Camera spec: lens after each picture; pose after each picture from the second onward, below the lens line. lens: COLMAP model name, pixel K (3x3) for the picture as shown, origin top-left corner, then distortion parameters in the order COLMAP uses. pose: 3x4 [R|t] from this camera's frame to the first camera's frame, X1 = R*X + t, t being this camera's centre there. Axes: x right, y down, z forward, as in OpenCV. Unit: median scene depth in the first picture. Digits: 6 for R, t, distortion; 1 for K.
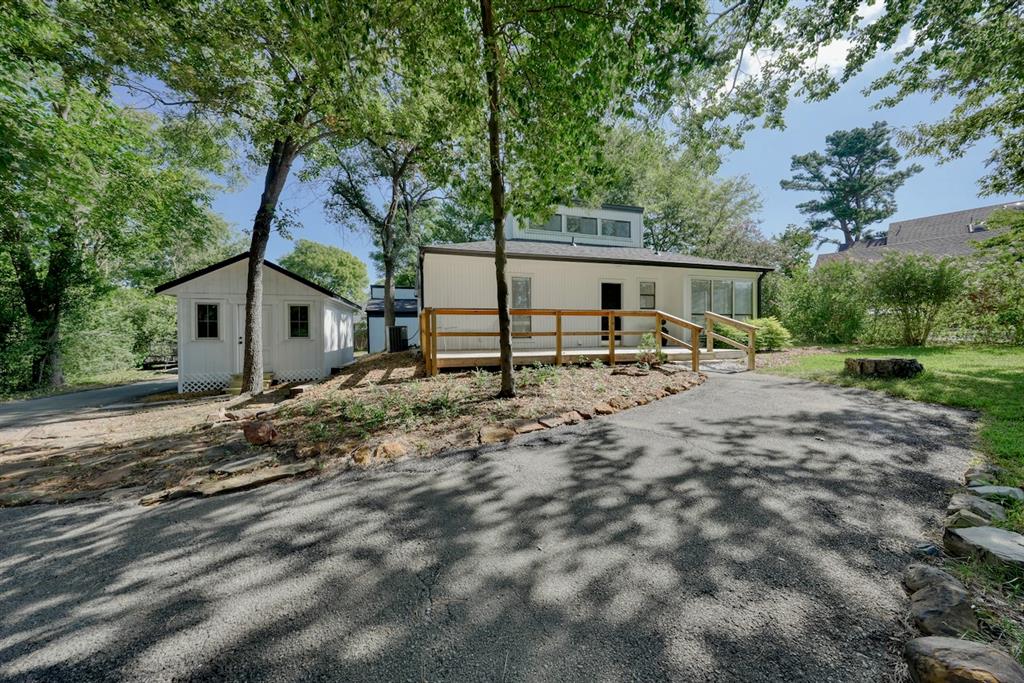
lens RADIAL K [[350.0, 0, 509.5], [0, 350.0, 342.3], [0, 0, 1]] dist [-0.003130, -0.000056]
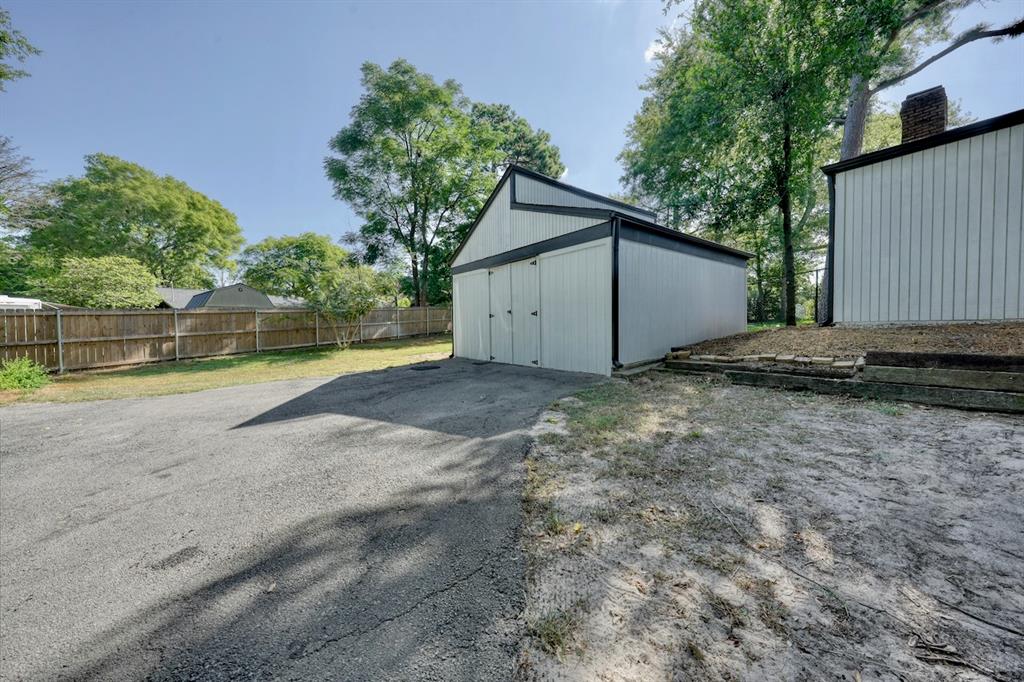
lens RADIAL K [[350.0, 0, 513.2], [0, 350.0, 337.2], [0, 0, 1]] dist [-0.003130, -0.000056]
pose [[0.927412, -0.015671, 0.373713, -0.208212], [0.015009, 0.999876, 0.004682, 0.004649], [-0.373740, 0.001267, 0.927532, 0.250386]]
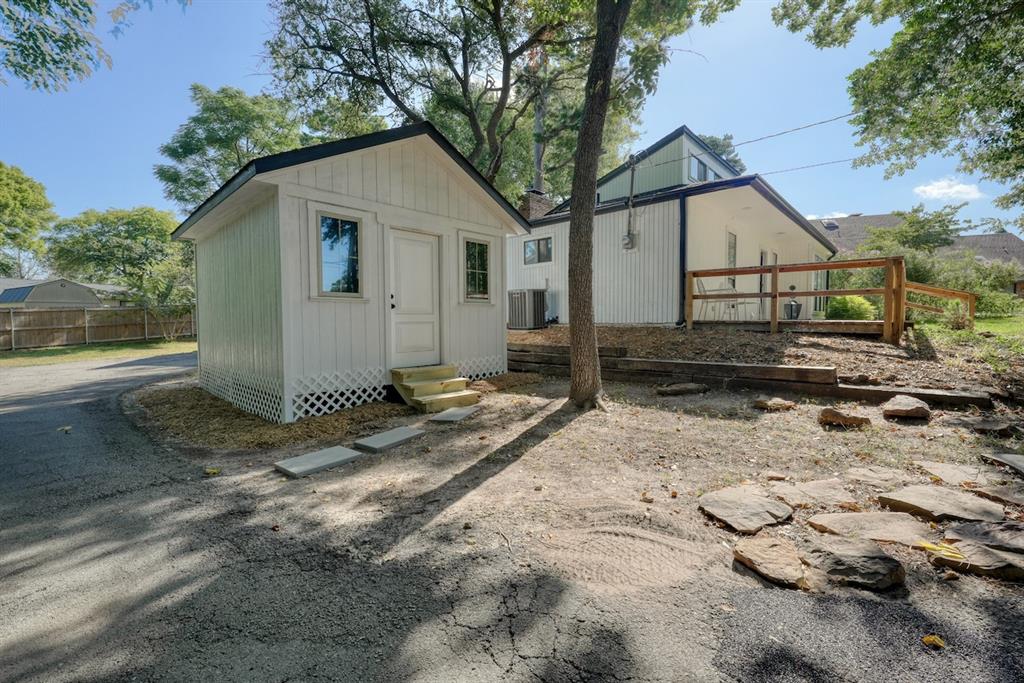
lens RADIAL K [[433.9, 0, 511.8], [0, 433.9, 339.6], [0, 0, 1]] dist [0.004788, 0.000705]
pose [[0.854468, -0.019431, 0.519141, -0.173680], [0.011581, 0.999764, 0.018359, 0.007151], [-0.519375, -0.009675, 0.854492, 0.072226]]
